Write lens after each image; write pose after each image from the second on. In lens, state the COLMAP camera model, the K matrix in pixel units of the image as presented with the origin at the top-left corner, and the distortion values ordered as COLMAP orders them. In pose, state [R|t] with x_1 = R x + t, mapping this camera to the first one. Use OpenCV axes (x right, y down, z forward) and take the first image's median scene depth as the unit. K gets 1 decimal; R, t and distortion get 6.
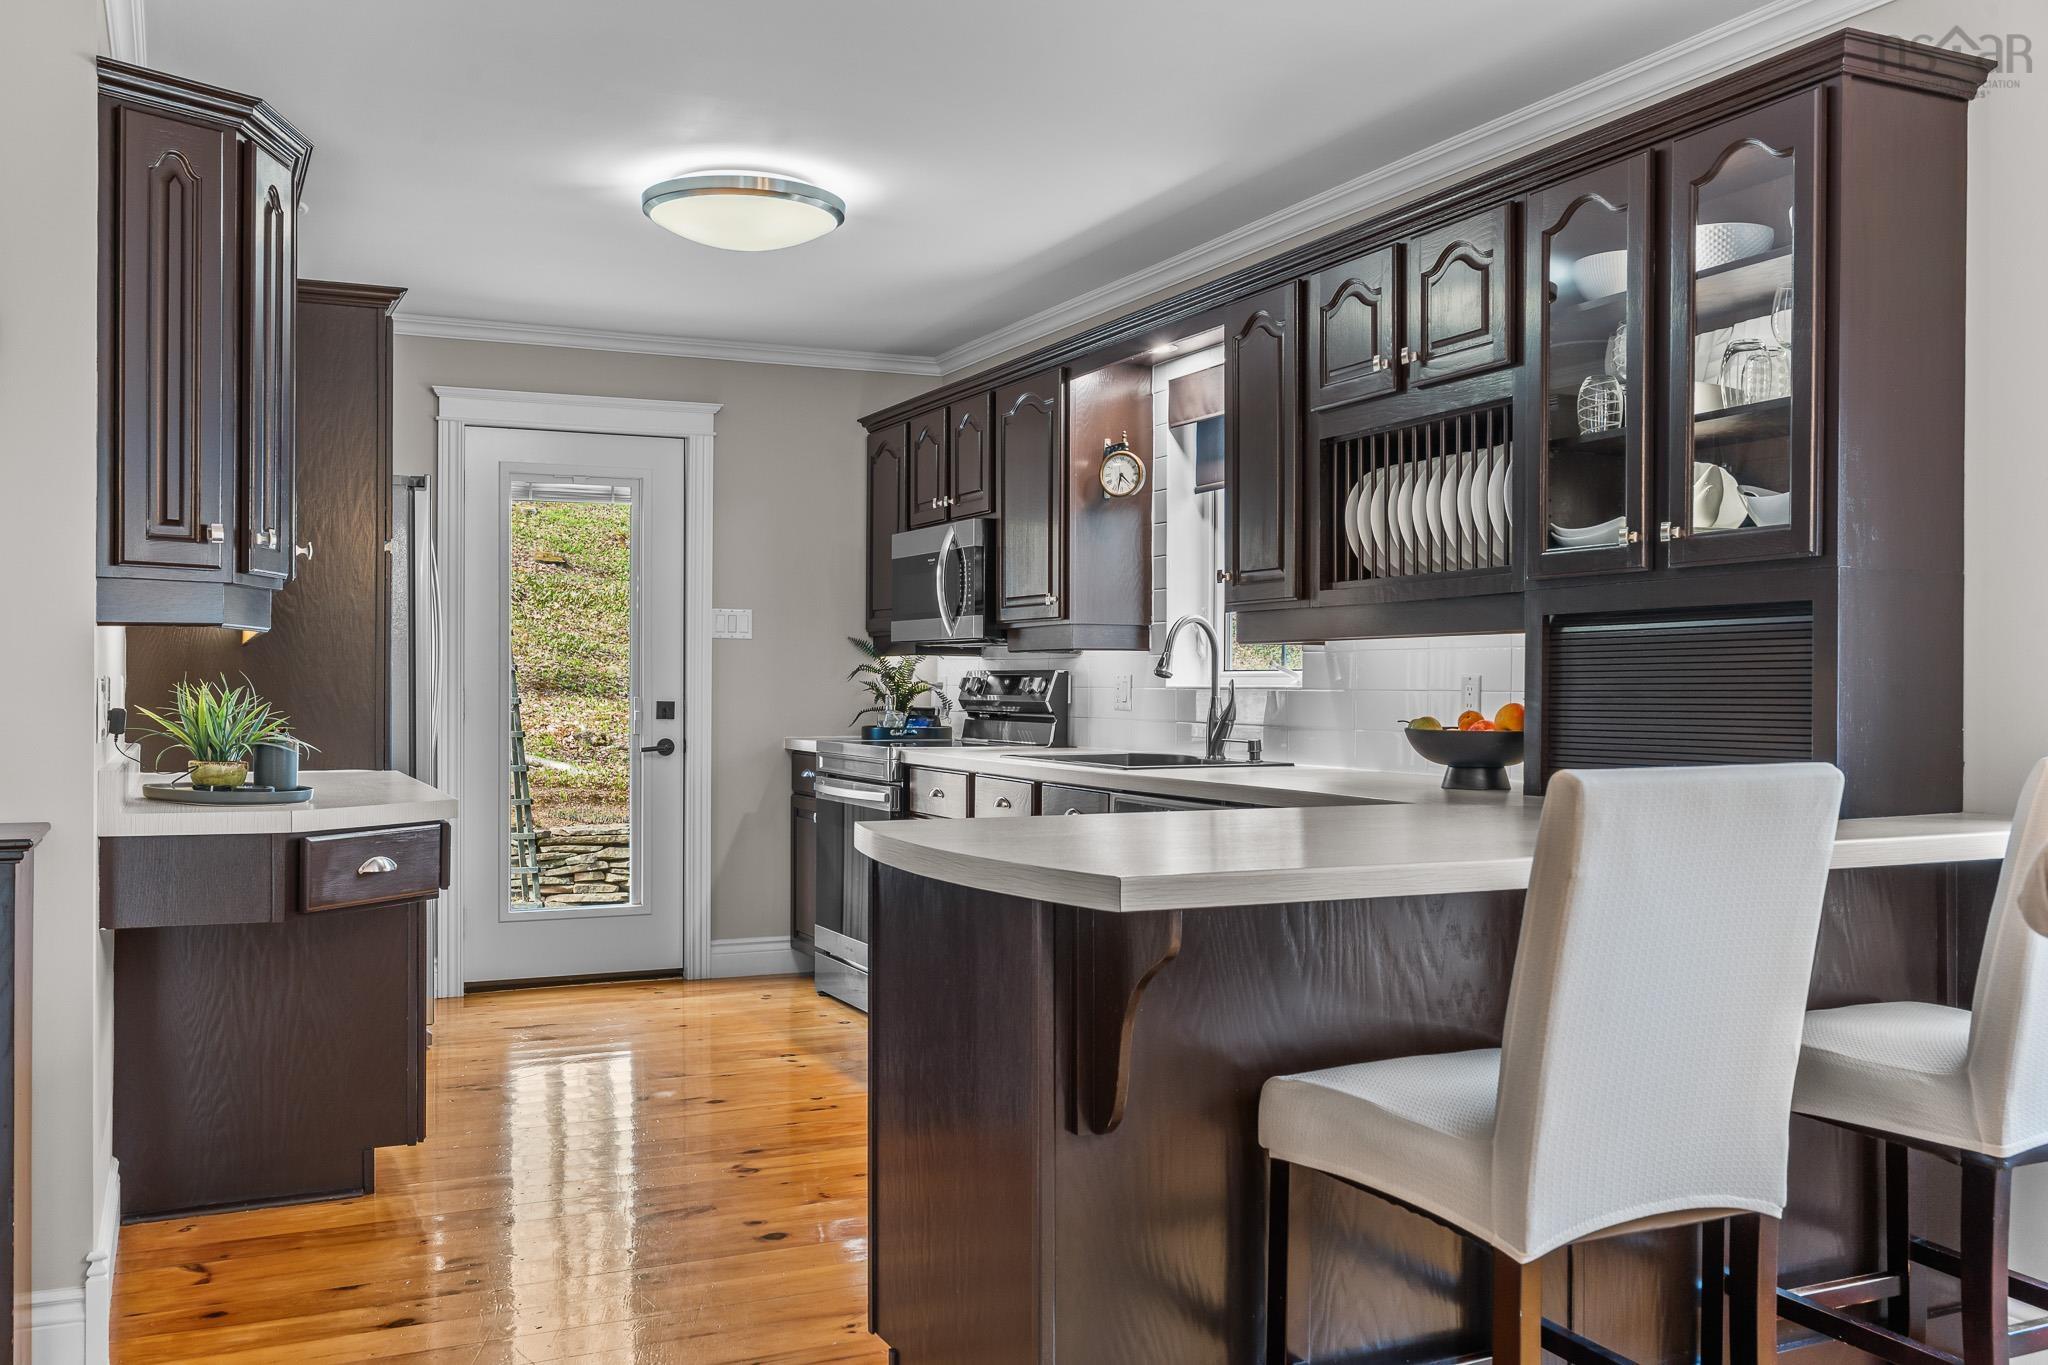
lens RADIAL K [[1787.5, 0, 1024.2], [0, 1787.5, 689.6], [0, 0, 1]] dist [-0.008330, 0.025052]
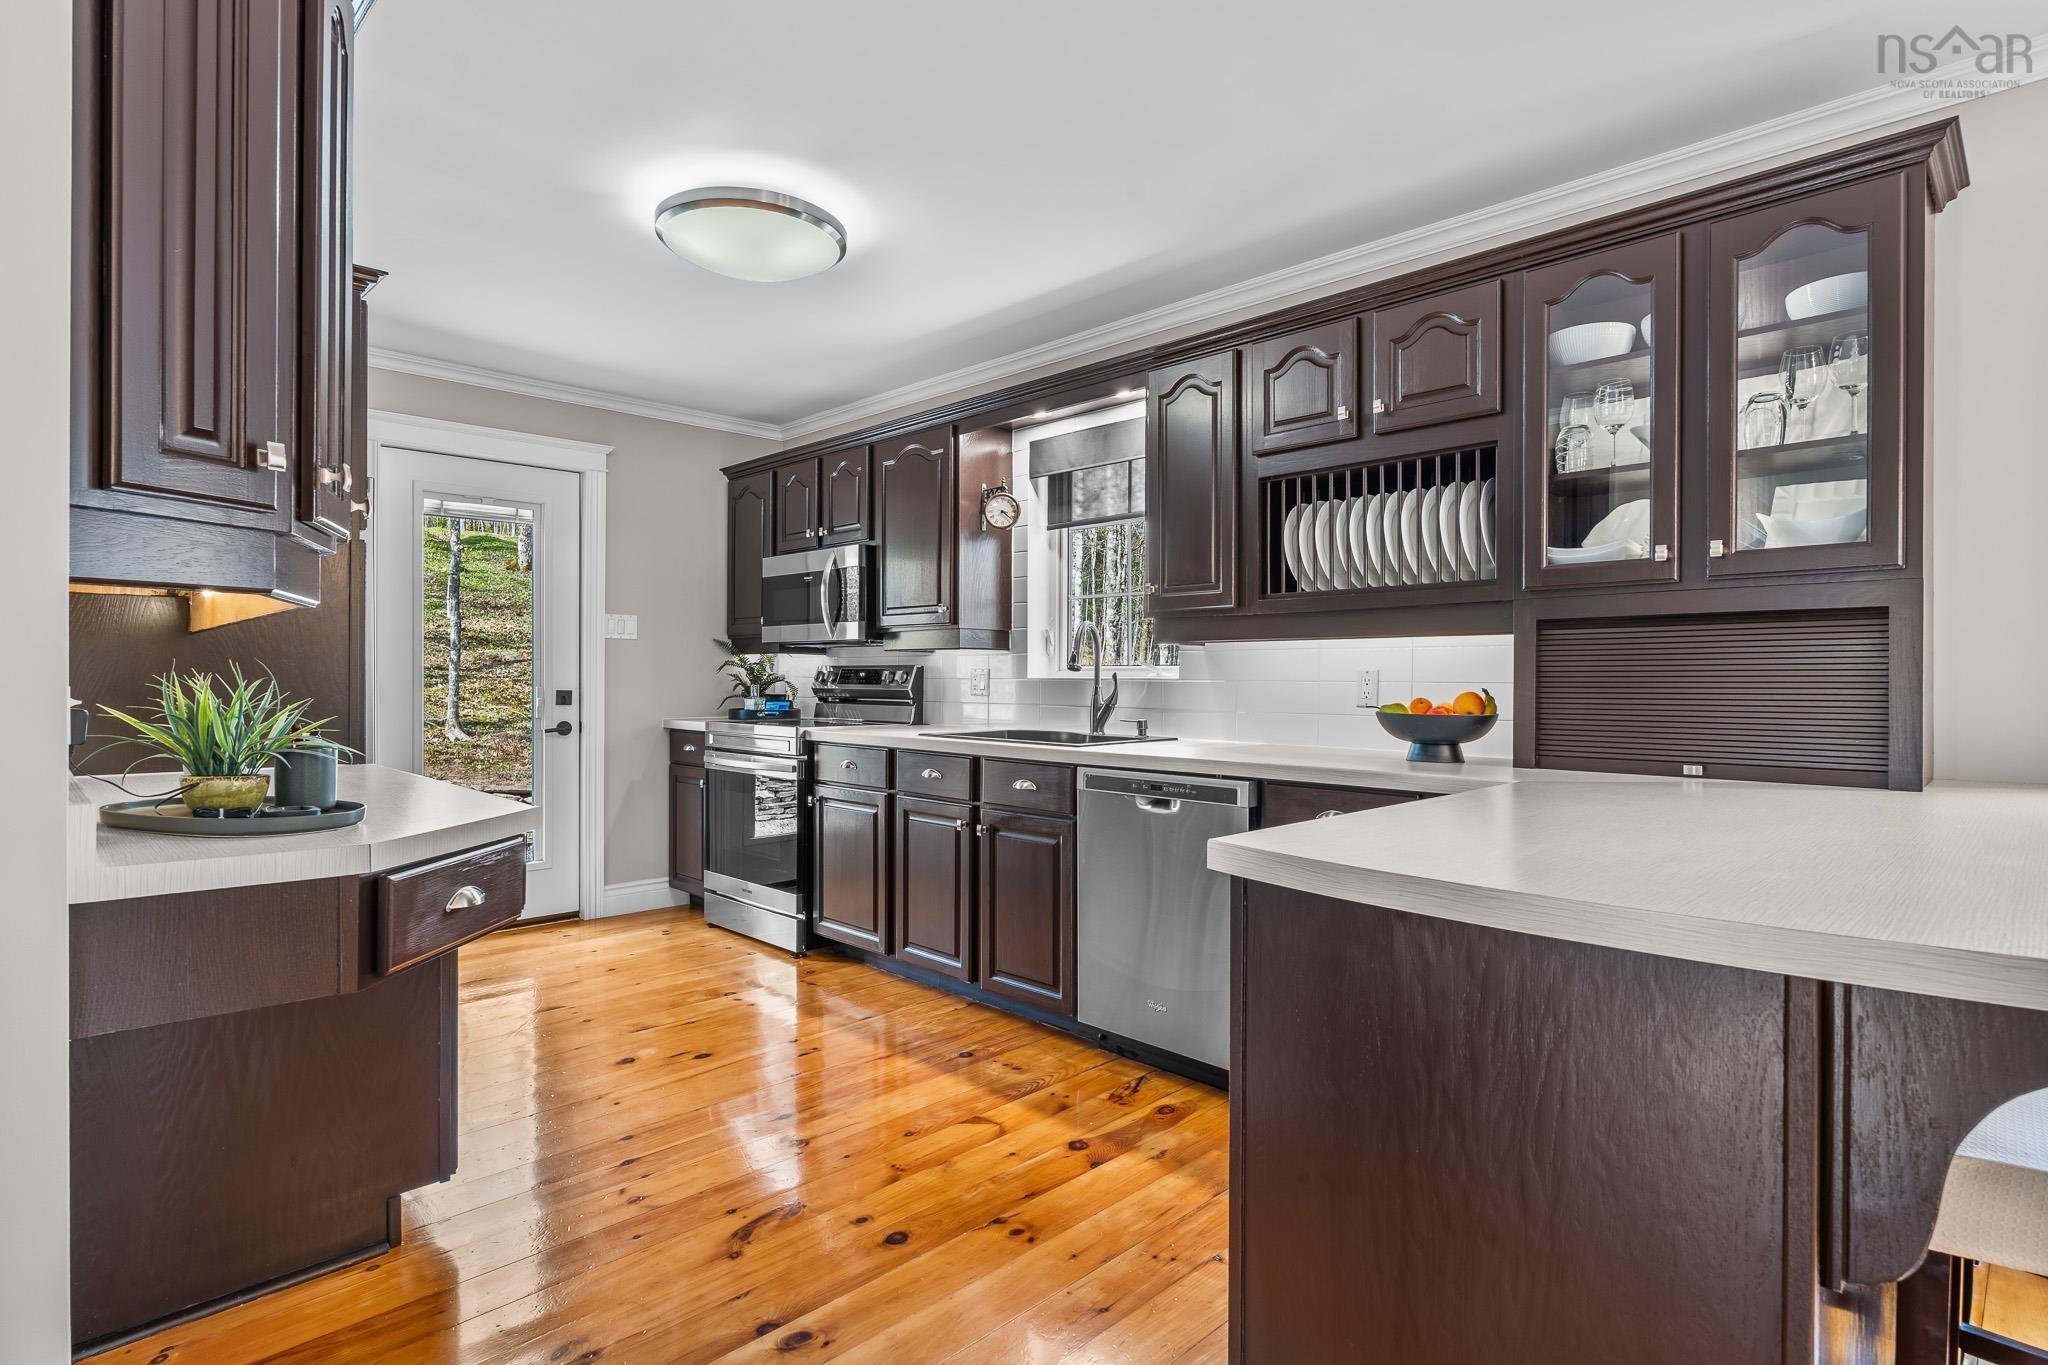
lens RADIAL K [[1032.5, 0, 1023.1], [0, 1032.5, 682.8], [0, 0, 1]] dist [-0.010022, 0.004662]
pose [[0.940979, -0.001696, 0.338461, -0.214975], [0.000583, 0.999994, 0.003389, -0.001006], [-0.338465, -0.002991, 0.940974, 0.360932]]
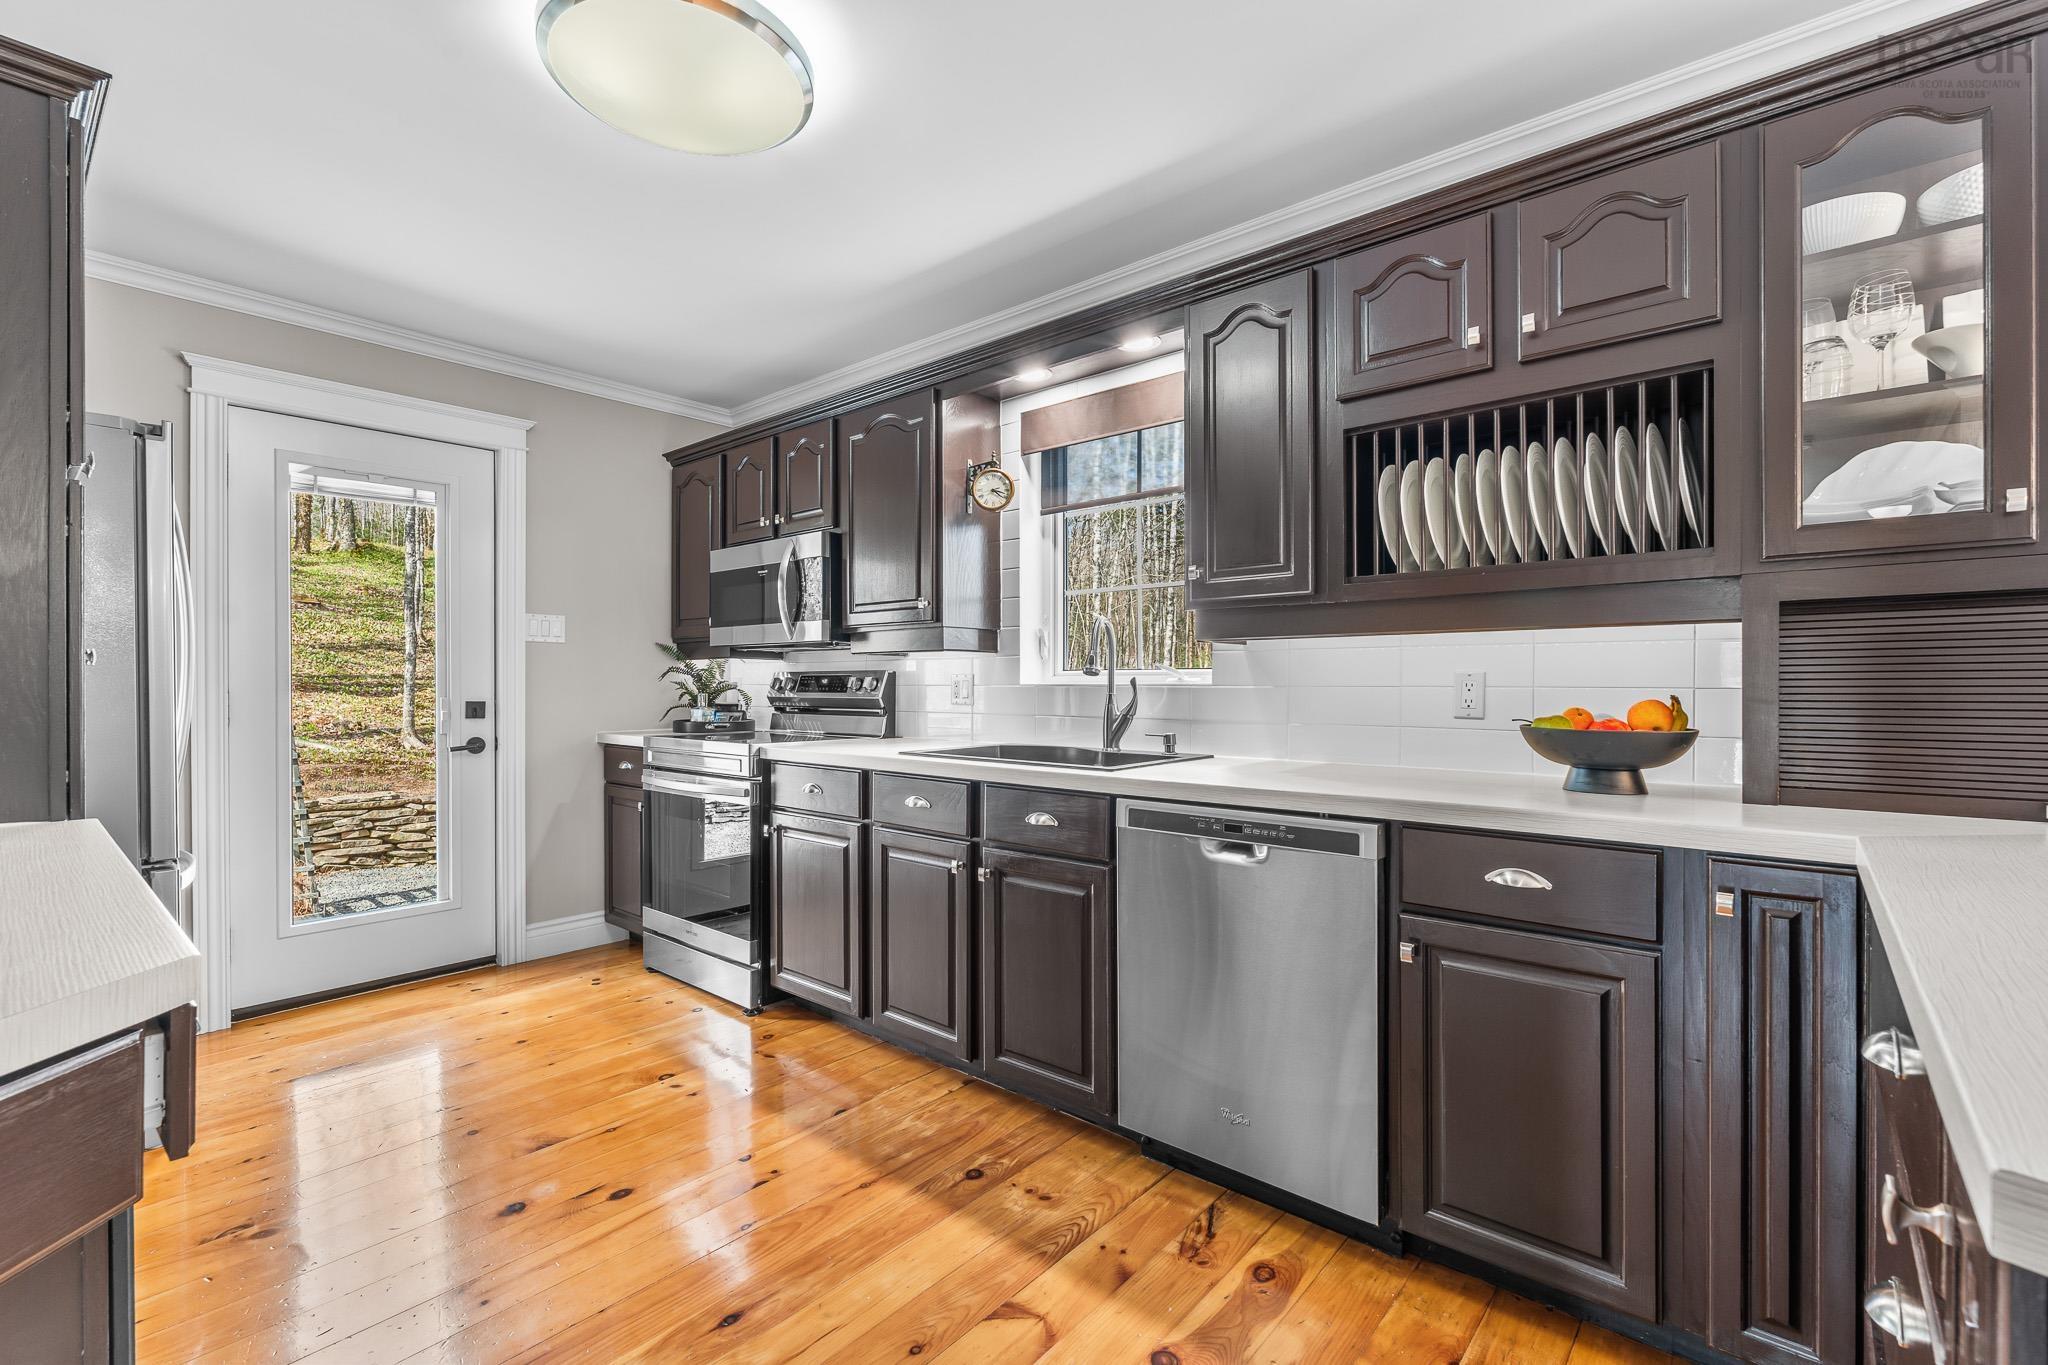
lens RADIAL K [[893.8, 0, 1020.8], [0, 893.8, 688.3], [0, 0, 1]] dist [-0.006865, 0.001028]
pose [[0.912786, -0.006531, 0.408386, -0.182514], [0.005613, 0.999978, 0.003446, -0.001552], [-0.408399, -0.000853, 0.912803, 0.590042]]
